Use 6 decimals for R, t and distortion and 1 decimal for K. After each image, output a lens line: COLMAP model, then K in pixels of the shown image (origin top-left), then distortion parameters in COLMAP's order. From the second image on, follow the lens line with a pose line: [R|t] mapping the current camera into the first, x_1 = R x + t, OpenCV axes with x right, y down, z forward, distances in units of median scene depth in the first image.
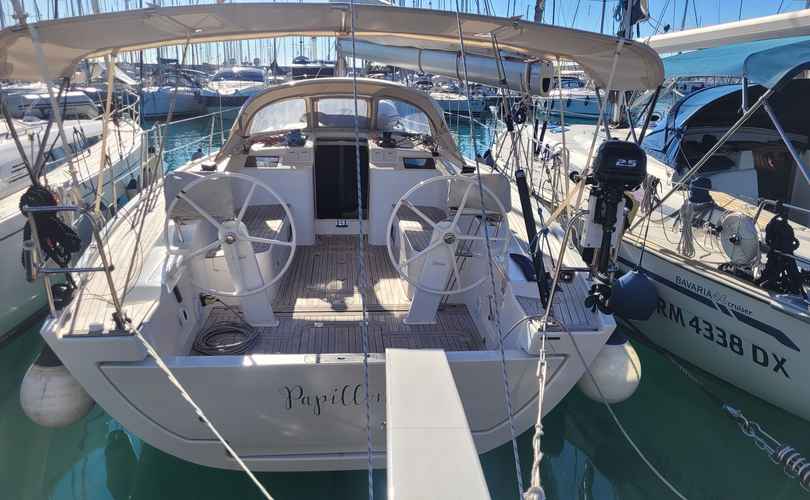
lens RADIAL K [[664.7, 0, 405.0], [0, 664.7, 250.0], [0, 0, 1]] dist [0.047889, -0.007412]
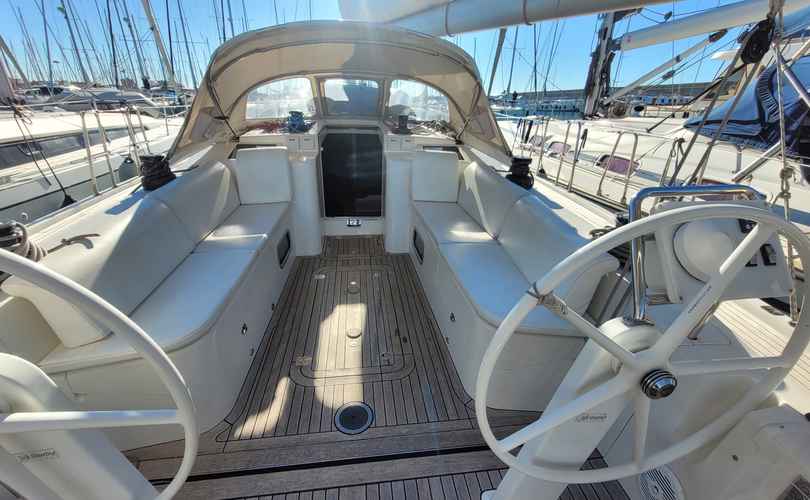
lens RADIAL K [[347.2, 0, 404.4], [0, 347.2, 252.6], [0, 0, 1]] dist [0.014317, 0.000279]
pose [[0.999376, -0.011456, 0.033421, -0.044352], [0.006191, 0.988114, 0.153596, -0.073474], [-0.034783, -0.153293, 0.987568, 0.546594]]
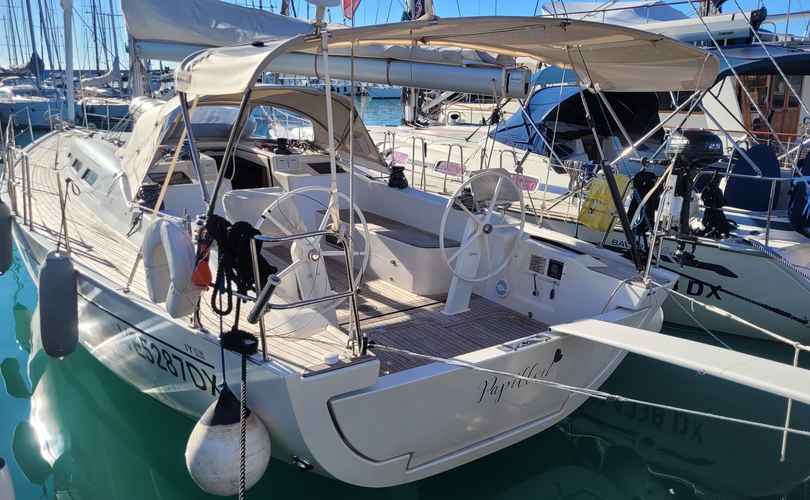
lens RADIAL K [[664.7, 0, 405.0], [0, 664.7, 250.0], [0, 0, 1]] dist [0.047889, -0.007412]
pose [[0.861838, -0.131504, 0.489838, -0.386618], [0.133746, 0.990543, 0.030608, -0.023030], [-0.489231, 0.039135, 0.871276, 0.072618]]
